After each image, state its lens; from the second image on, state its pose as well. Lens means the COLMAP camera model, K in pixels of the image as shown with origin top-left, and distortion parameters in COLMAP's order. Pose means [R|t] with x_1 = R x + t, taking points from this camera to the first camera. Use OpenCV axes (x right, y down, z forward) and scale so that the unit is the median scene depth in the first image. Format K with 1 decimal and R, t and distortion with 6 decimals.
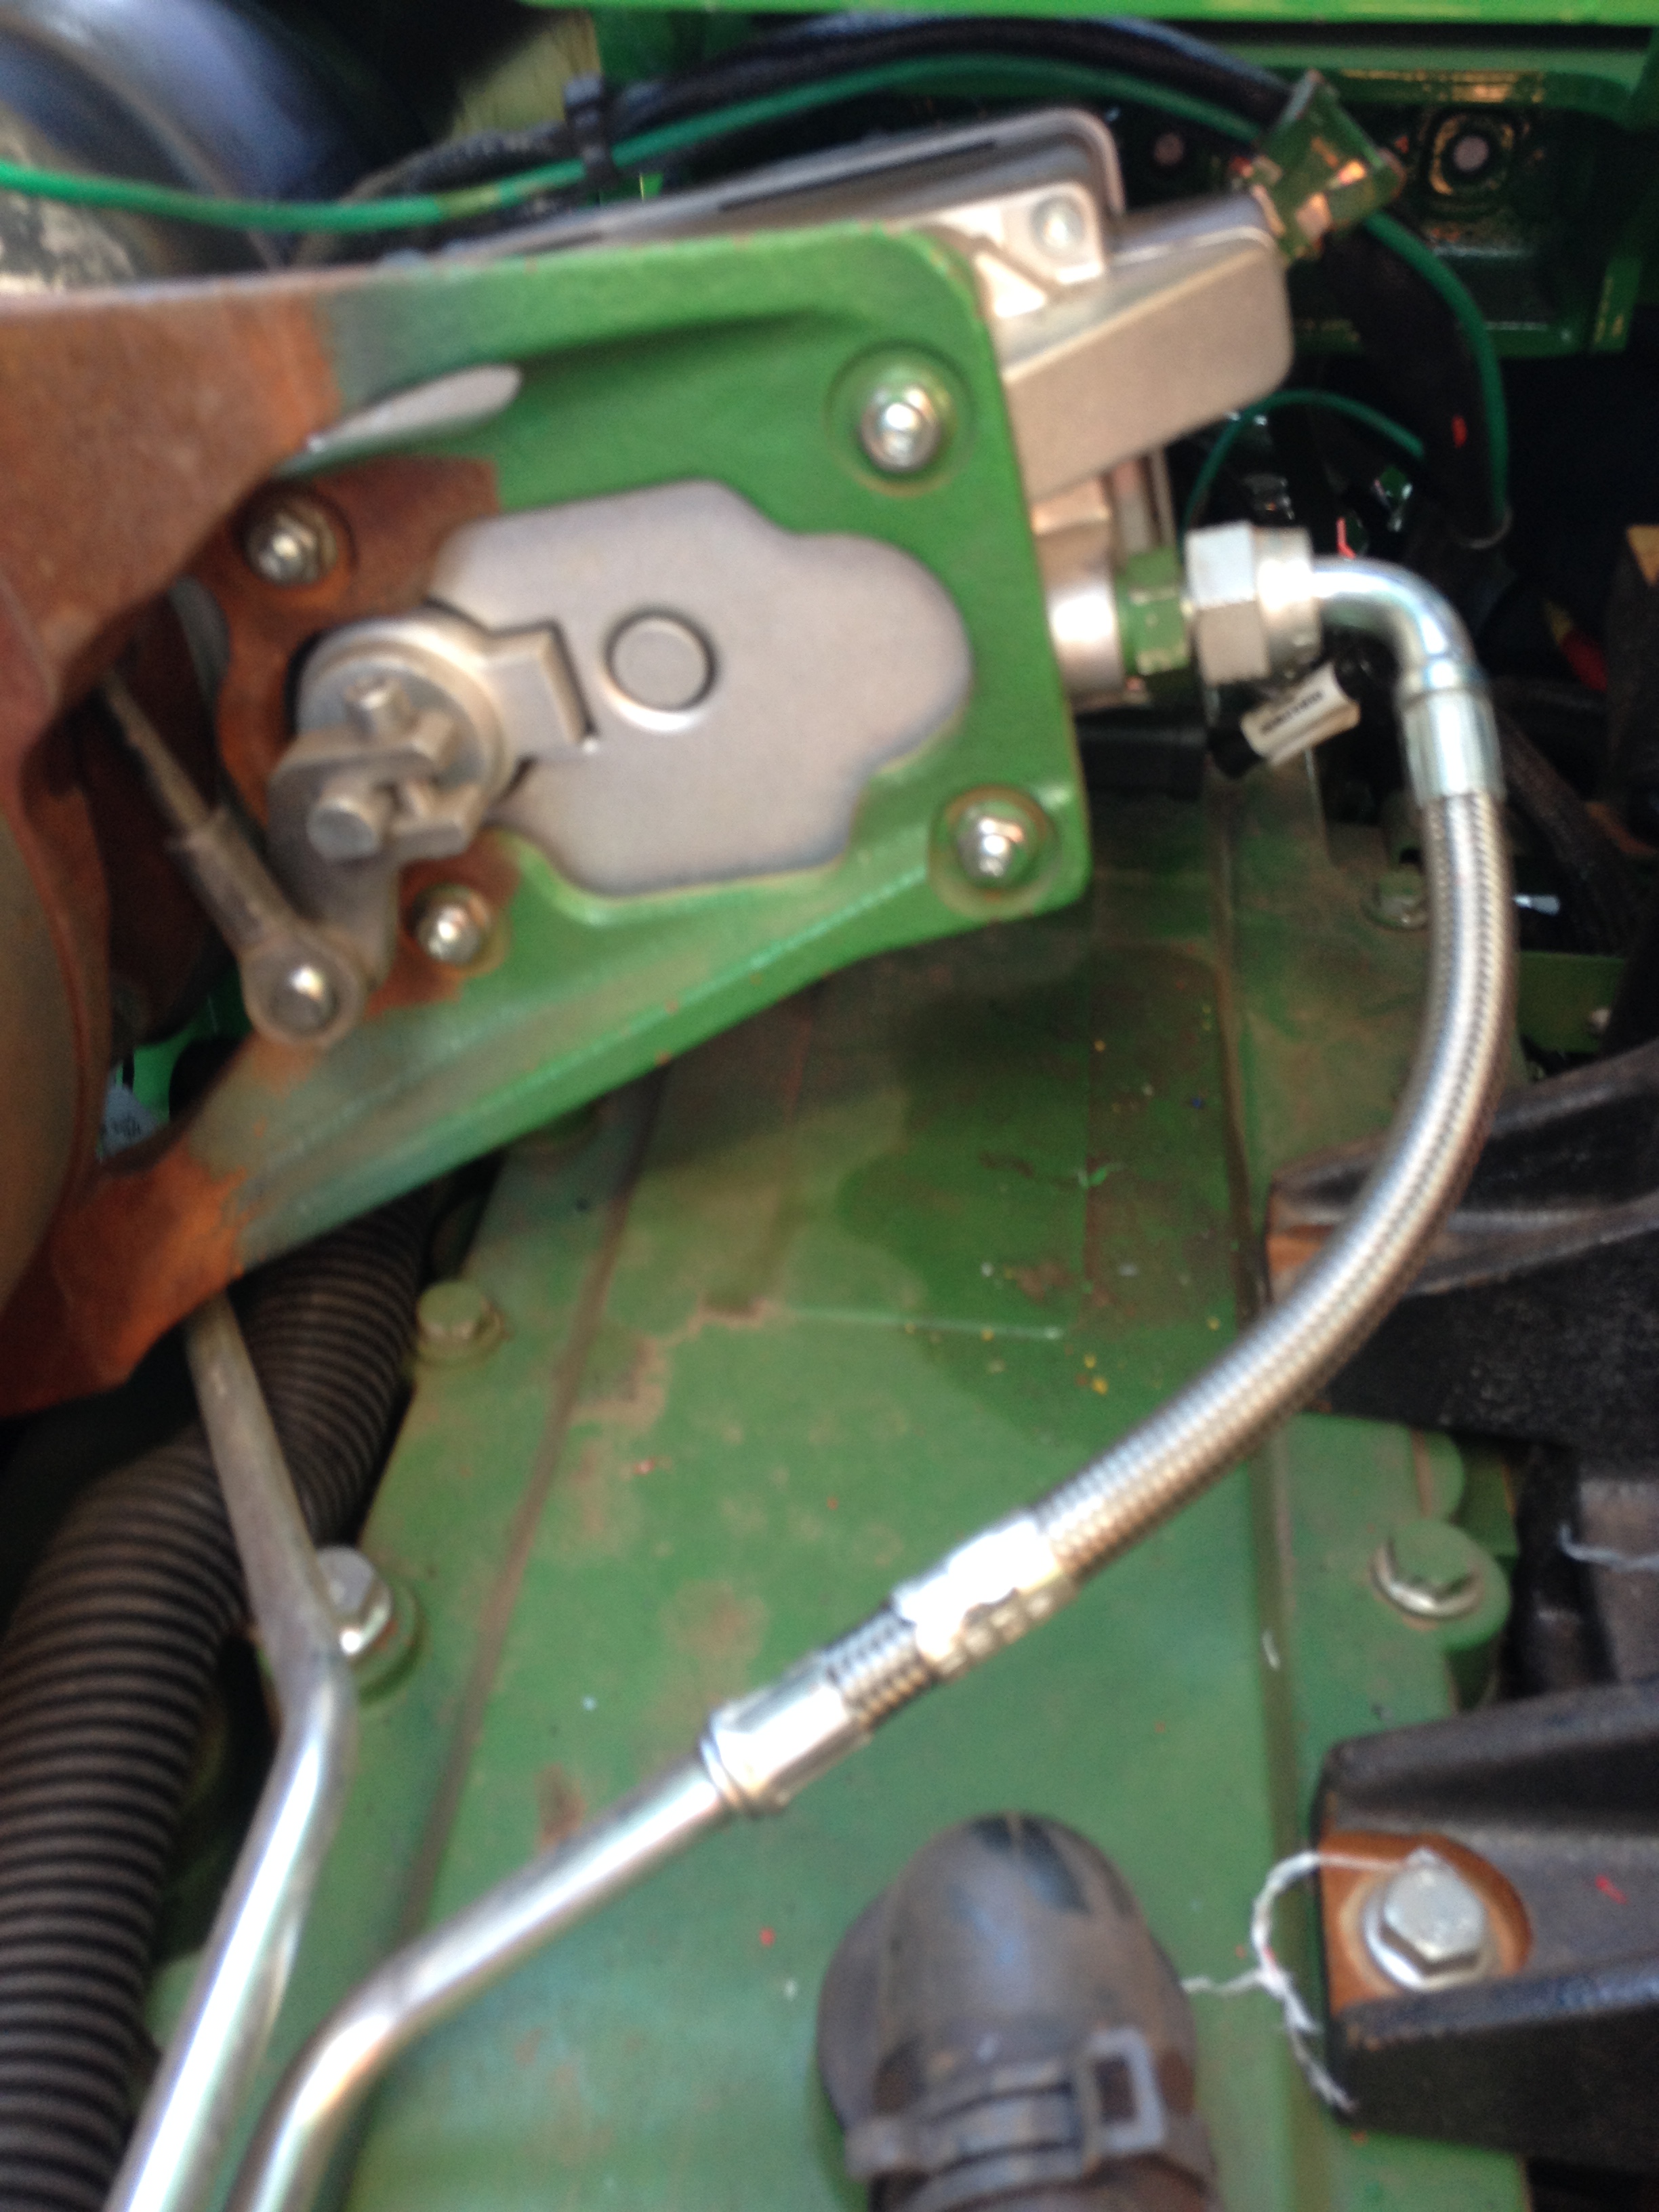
lens RADIAL K [[2200.8, 0, 819.8], [0, 2200.8, 1091.1], [0, 0, 1]] dist [0.179113, -0.444852]
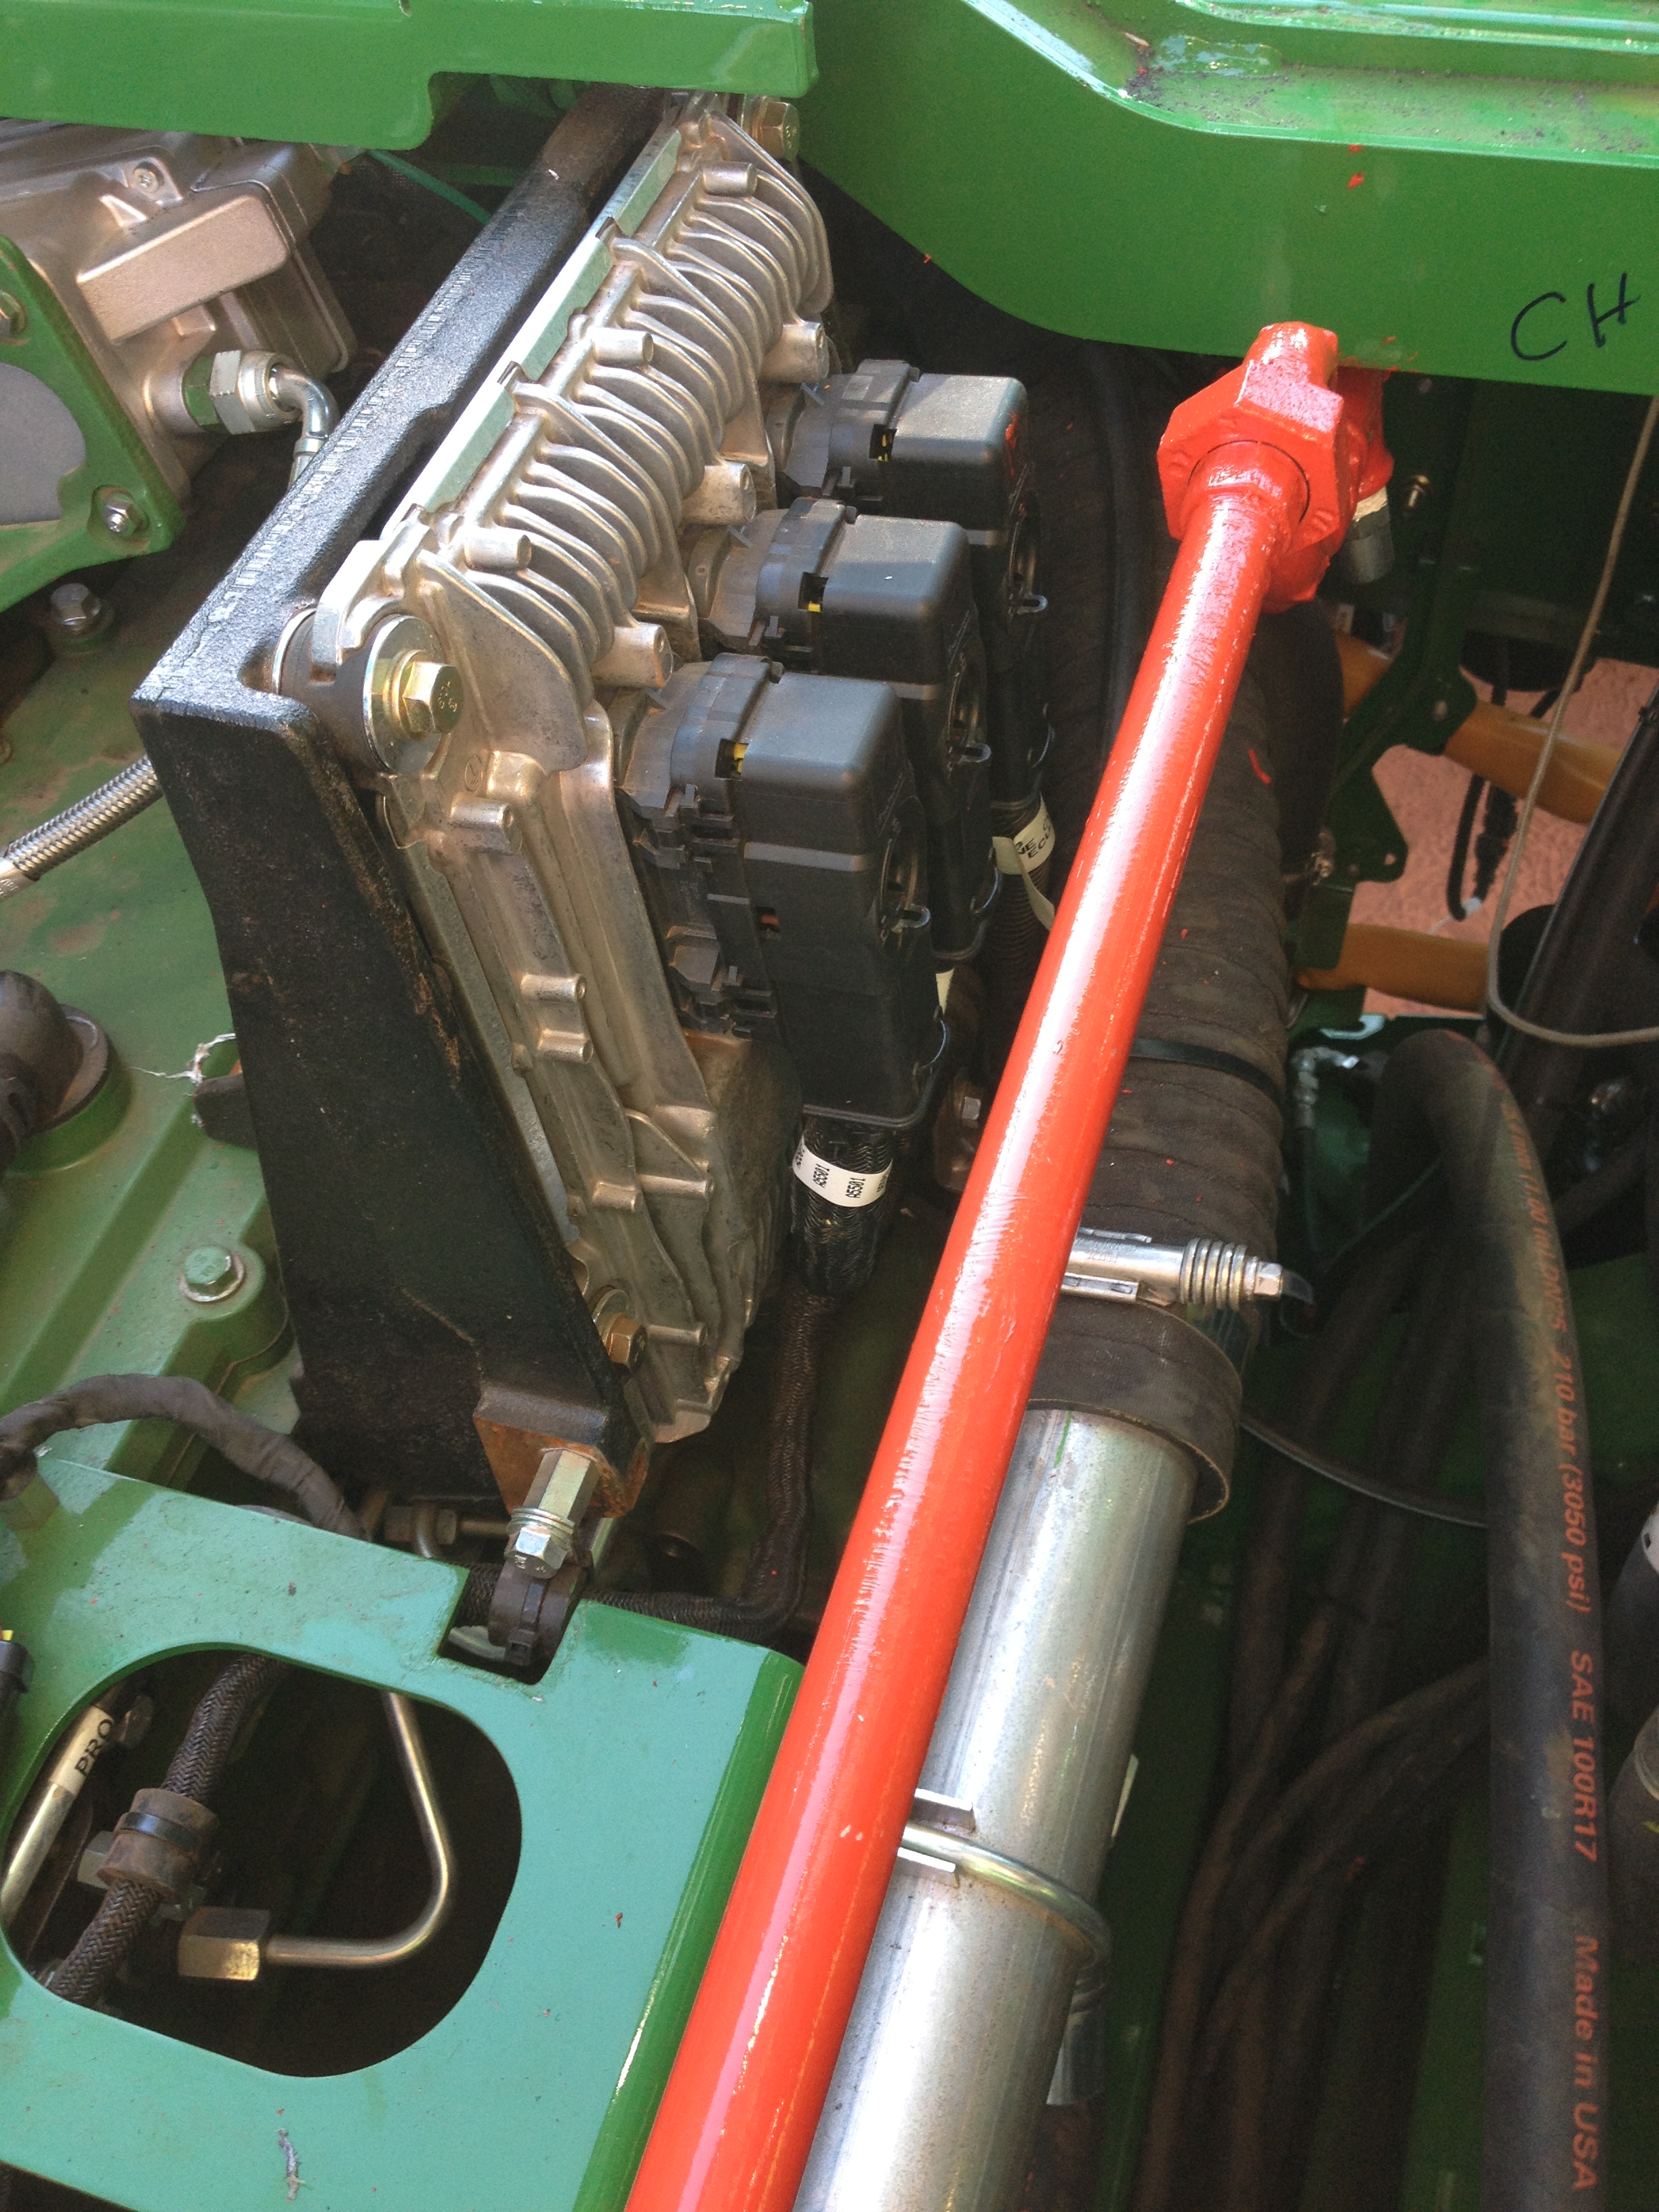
lens RADIAL K [[2200.8, 0, 819.8], [0, 2200.8, 1091.1], [0, 0, 1]] dist [0.179113, -0.444852]
pose [[0.981247, 0.102395, -0.163309, 1.066945], [-0.058297, 0.965207, 0.254907, -0.164698], [0.183728, -0.240606, 0.953075, -0.889080]]
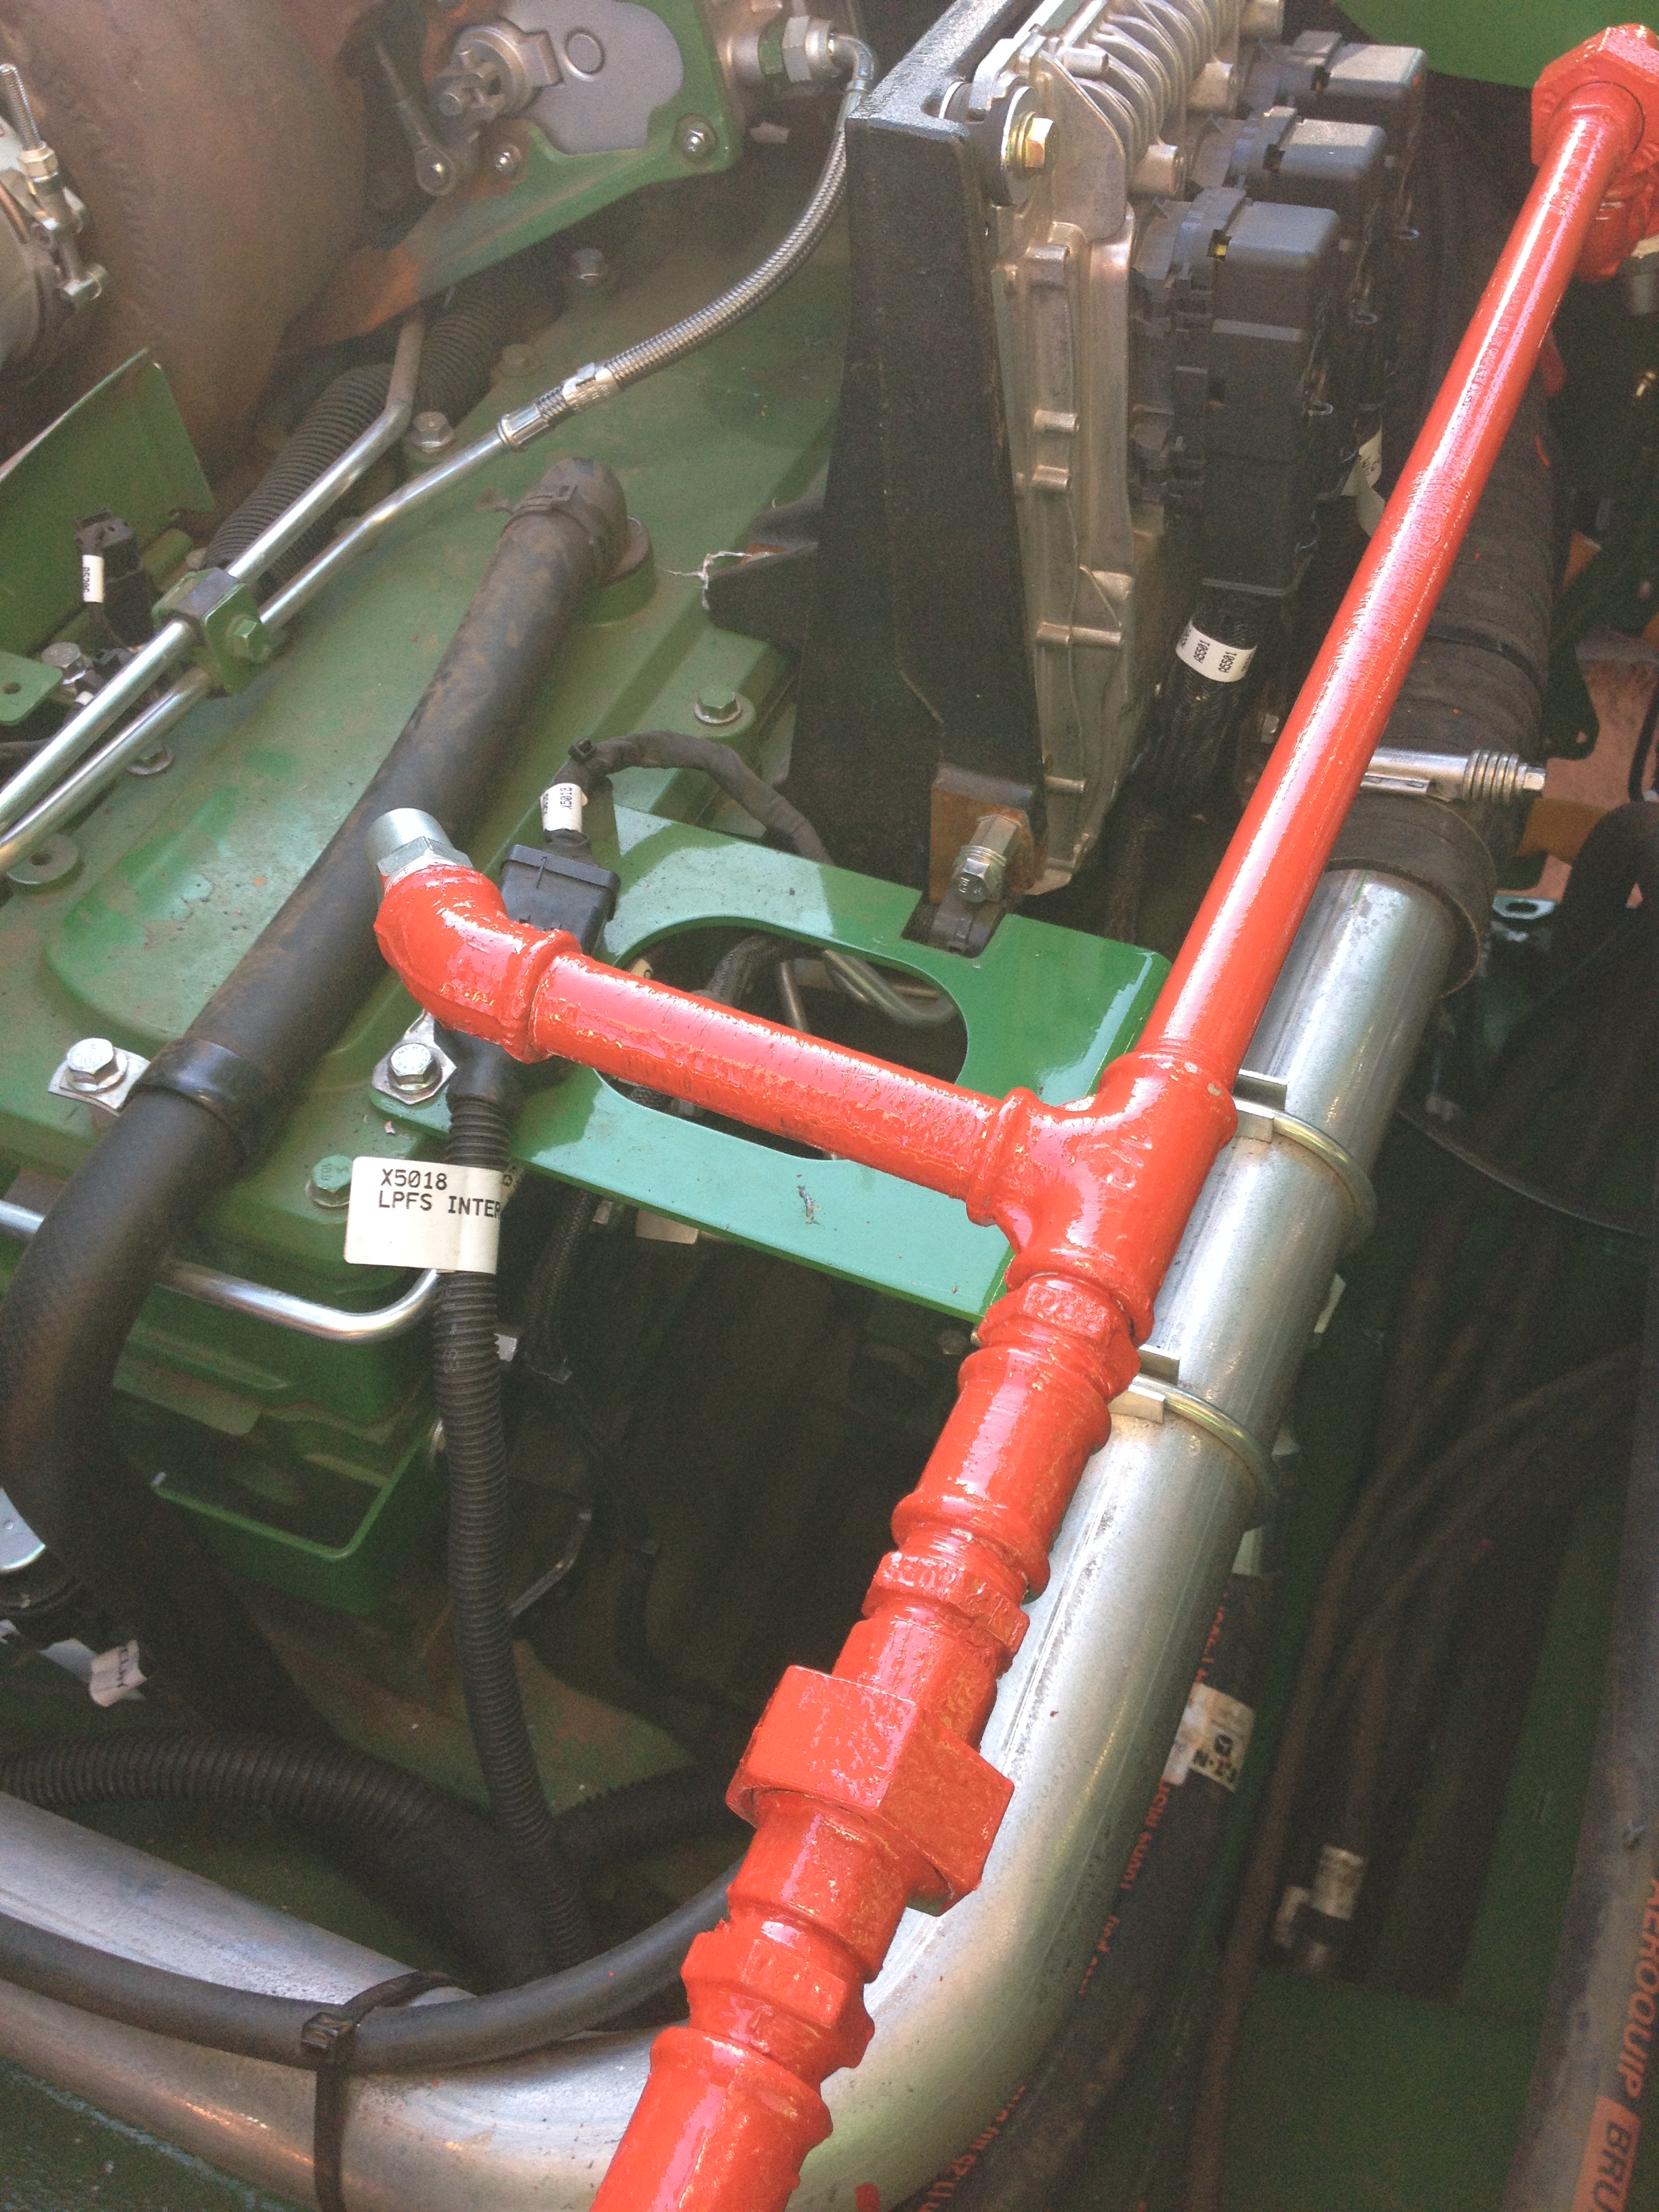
lens RADIAL K [[2257.6, 0, 781.1], [0, 2257.6, 1123.0], [0, 0, 1]] dist [0.169517, -0.354838]
pose [[0.957280, 0.196932, -0.211736, 0.965581], [-0.147749, 0.962558, 0.227271, 0.362872], [0.248565, -0.186279, 0.950534, -1.716897]]
